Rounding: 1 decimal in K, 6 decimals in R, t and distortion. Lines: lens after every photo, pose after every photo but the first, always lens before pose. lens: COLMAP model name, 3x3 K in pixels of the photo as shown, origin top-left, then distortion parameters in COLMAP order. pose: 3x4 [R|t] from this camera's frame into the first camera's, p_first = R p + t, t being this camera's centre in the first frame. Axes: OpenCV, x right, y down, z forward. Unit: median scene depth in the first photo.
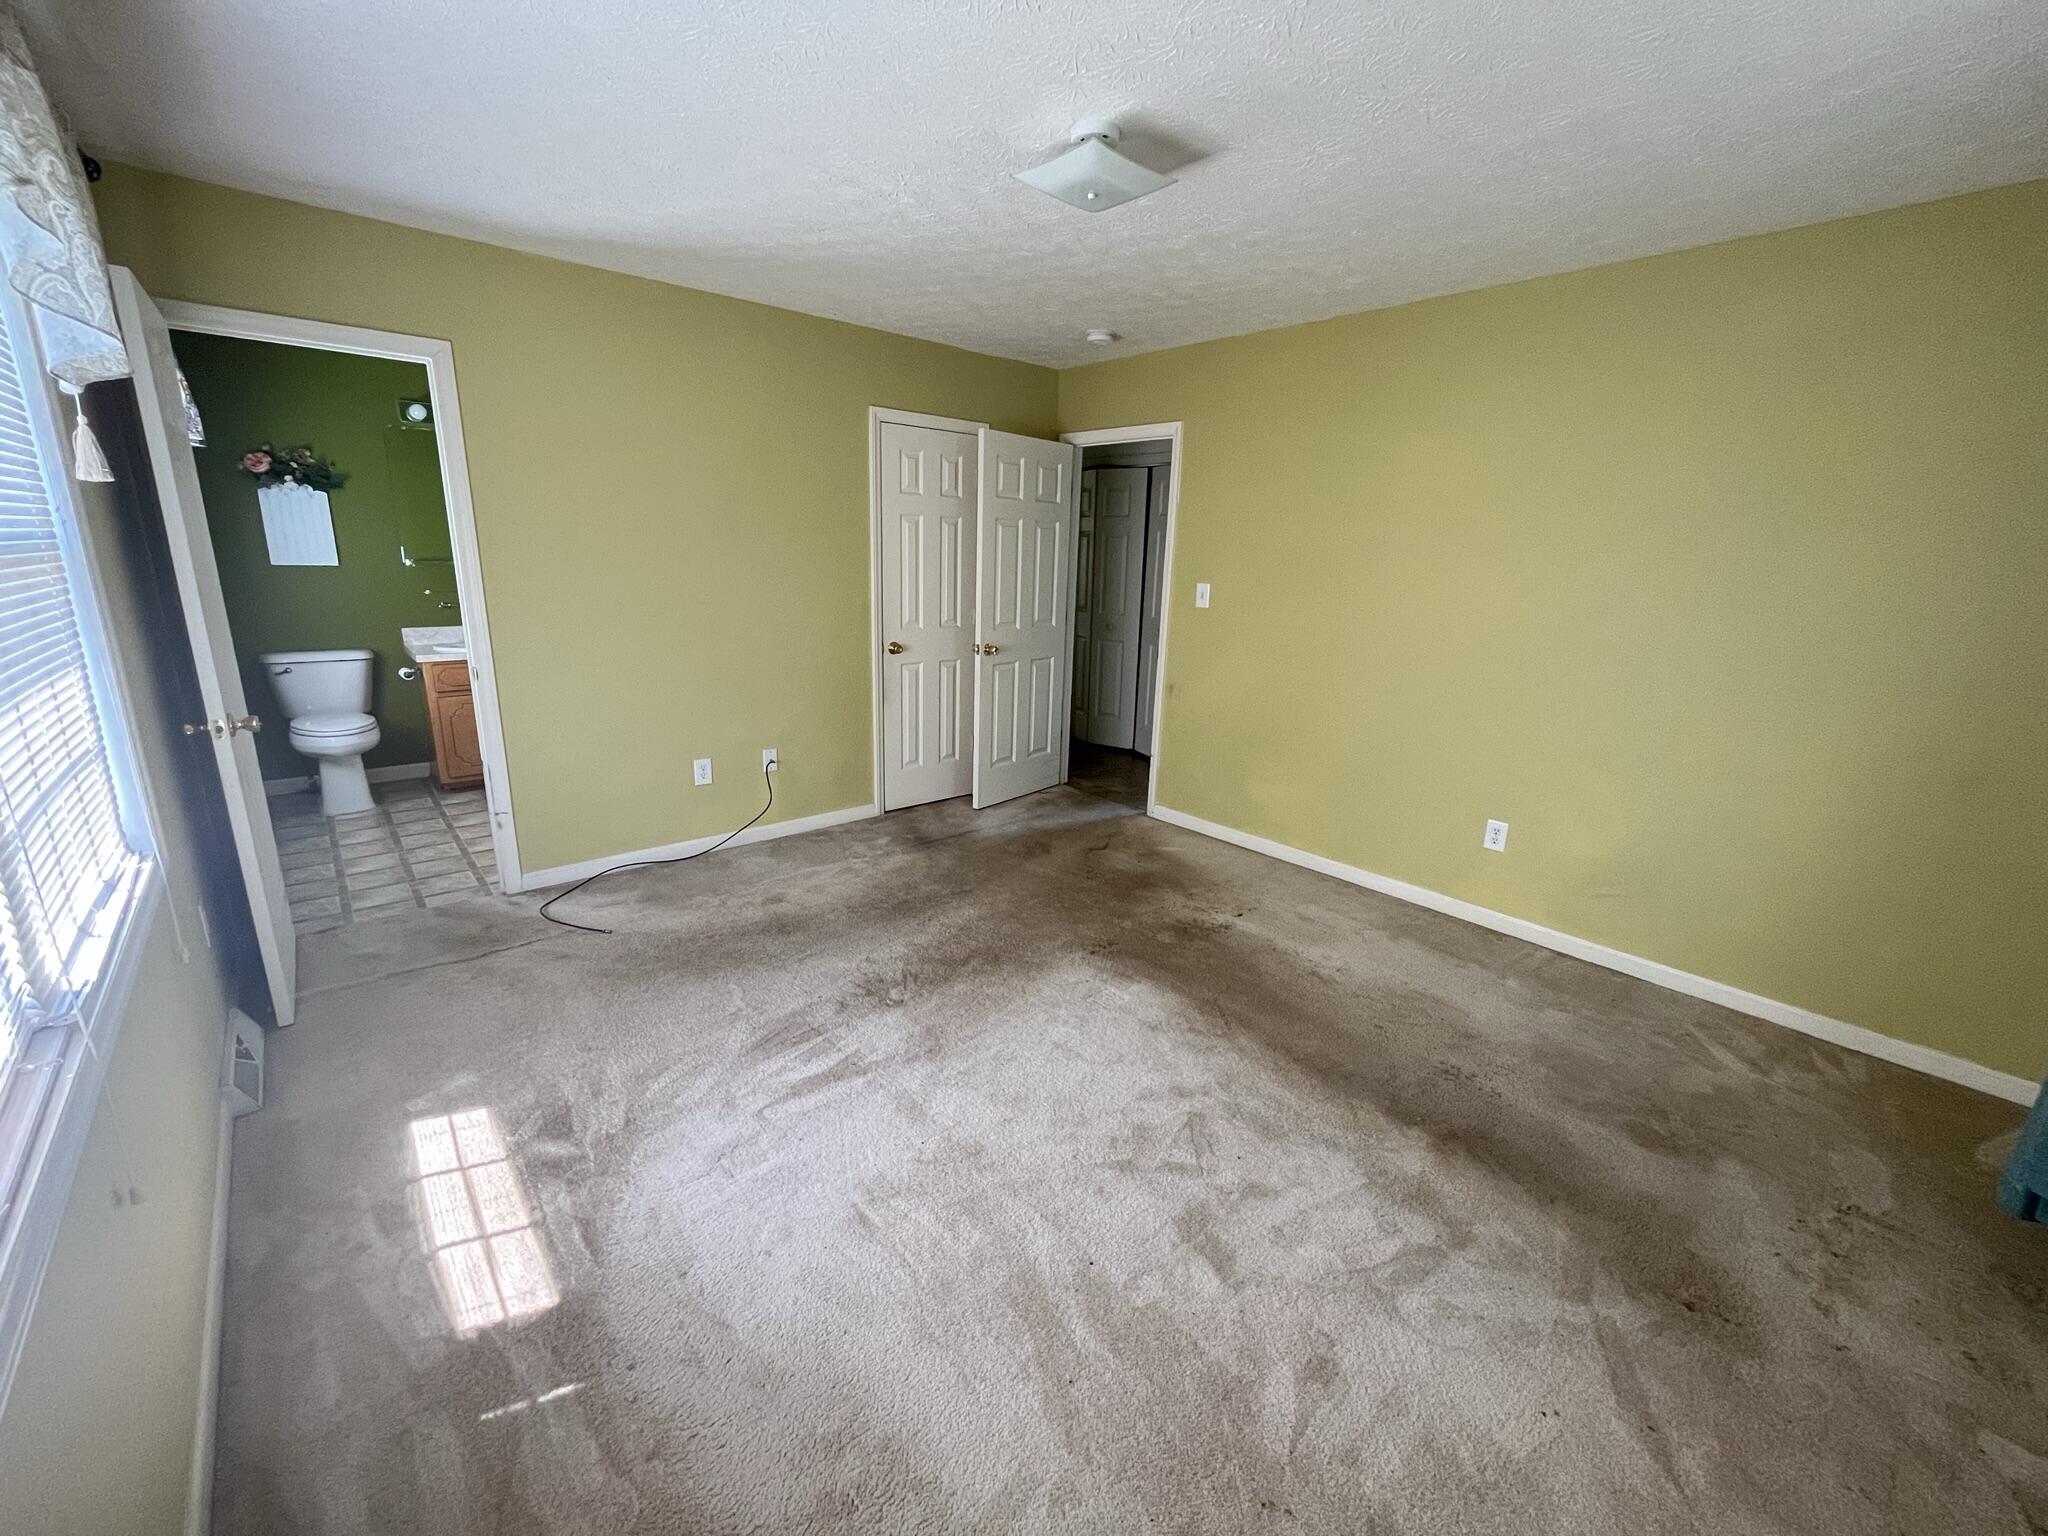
lens RADIAL K [[835.6, 0, 1024.0], [0, 835.6, 768.0], [0, 0, 1]] dist [0.001543, 0.000313]
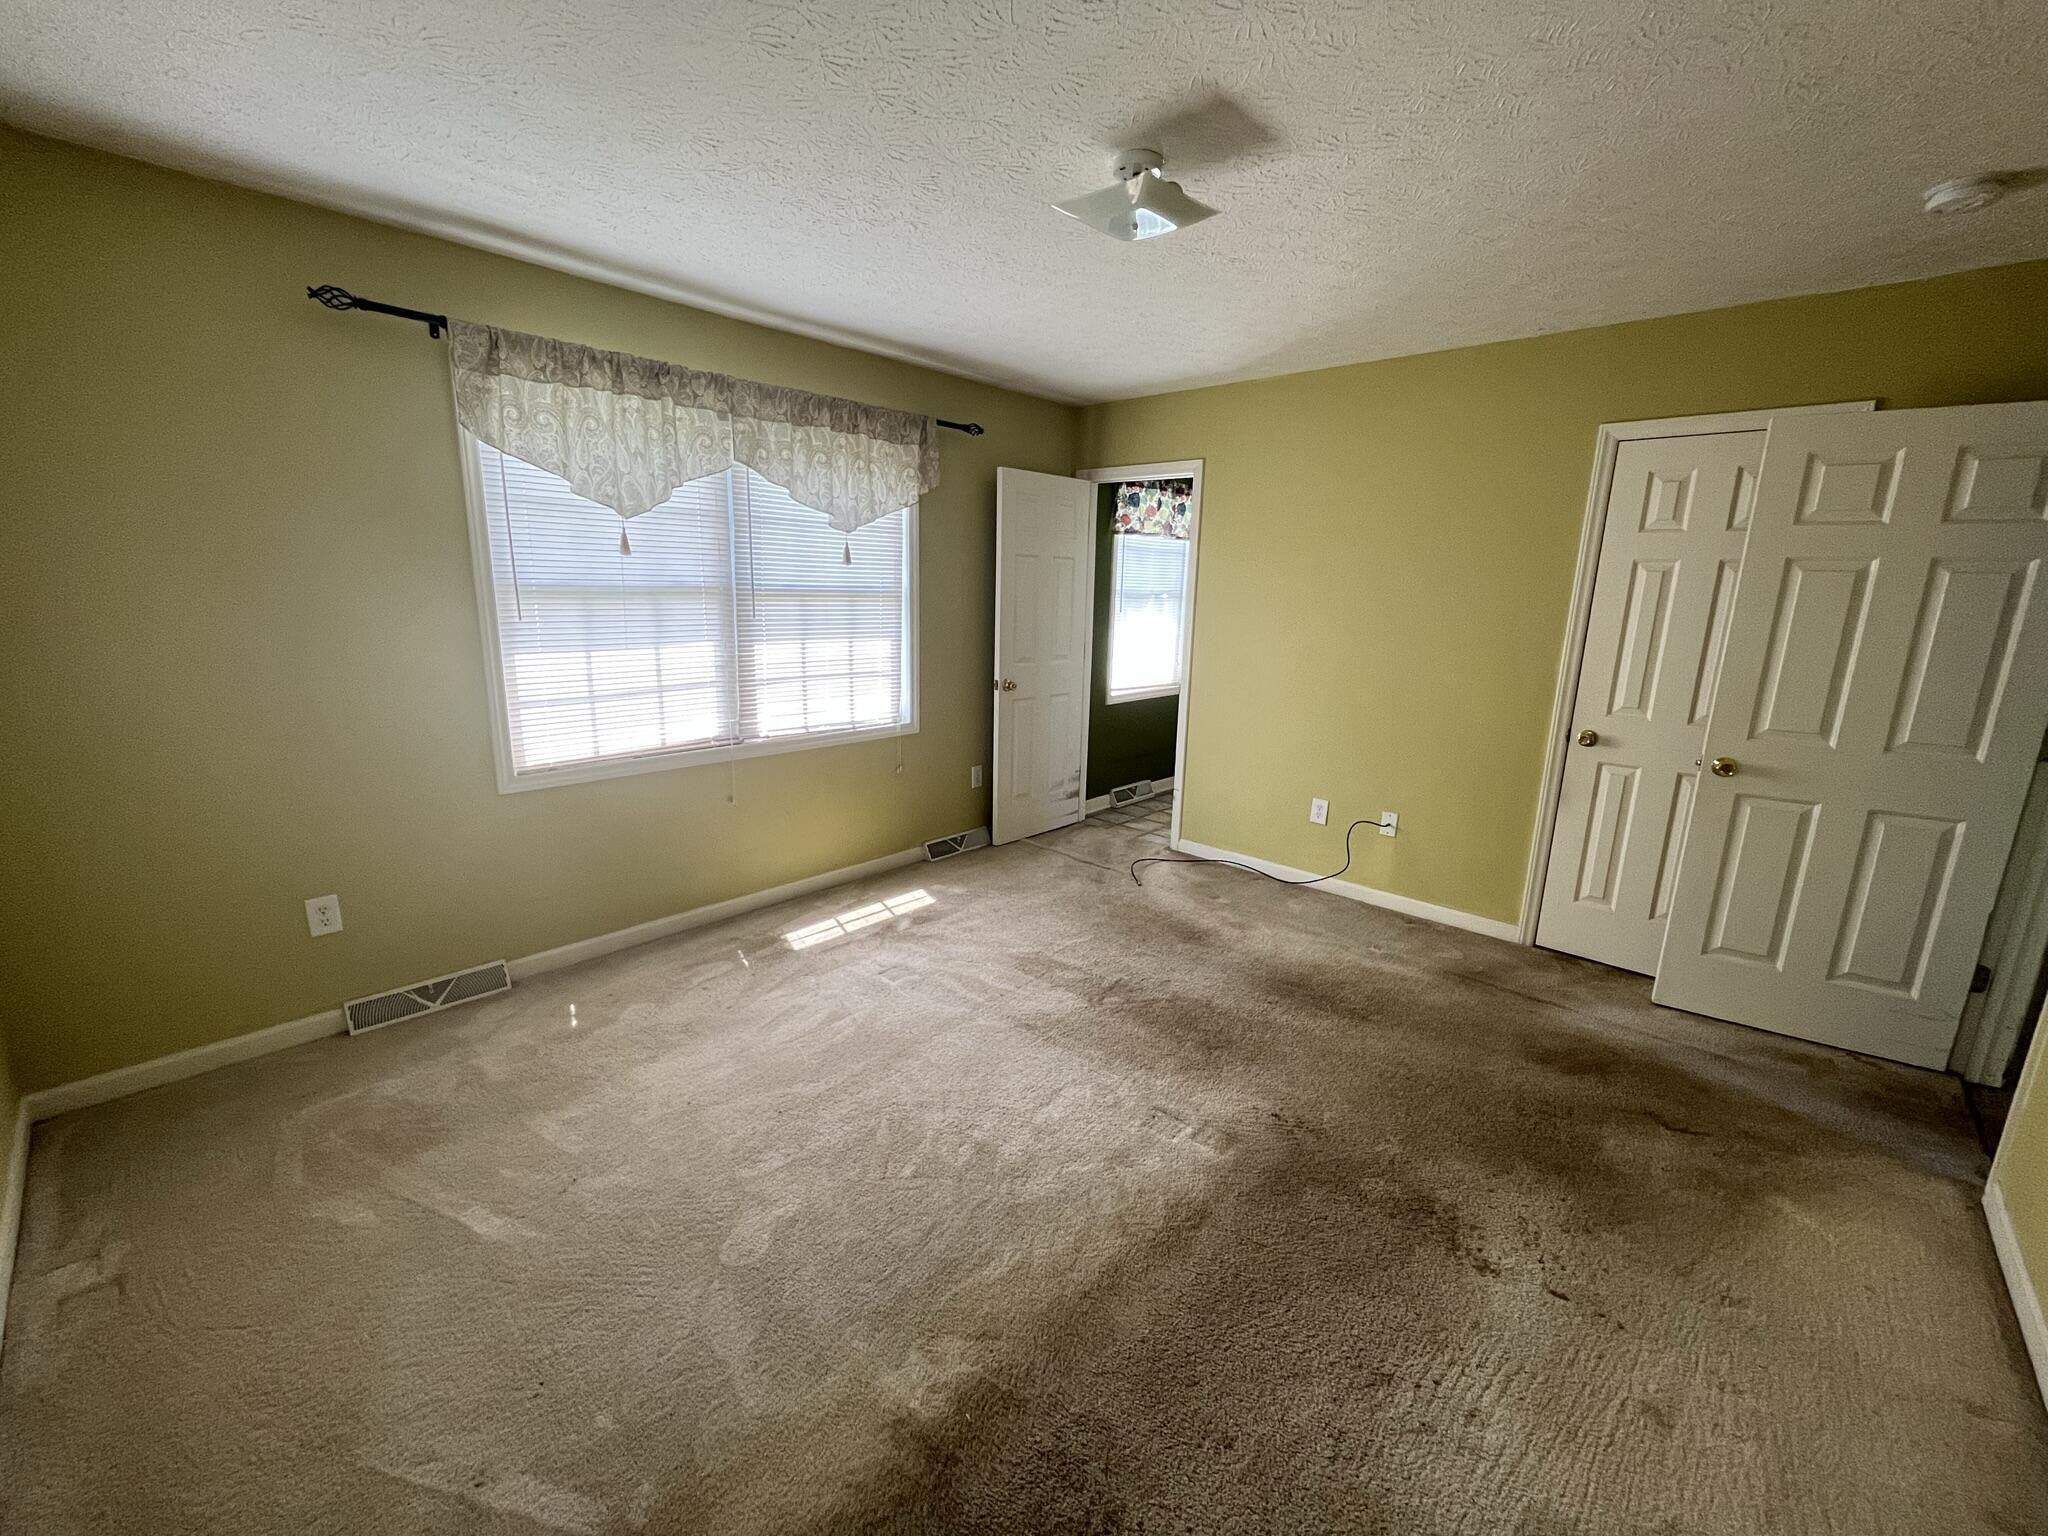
lens RADIAL K [[835.6, 0, 1024.0], [0, 835.6, 768.0], [0, 0, 1]] dist [0.001543, 0.000313]
pose [[0.106971, 0.189602, -0.976017, 0.744131], [-0.280123, 0.947630, 0.153387, -0.130559], [0.953985, 0.256997, 0.154481, 0.589366]]
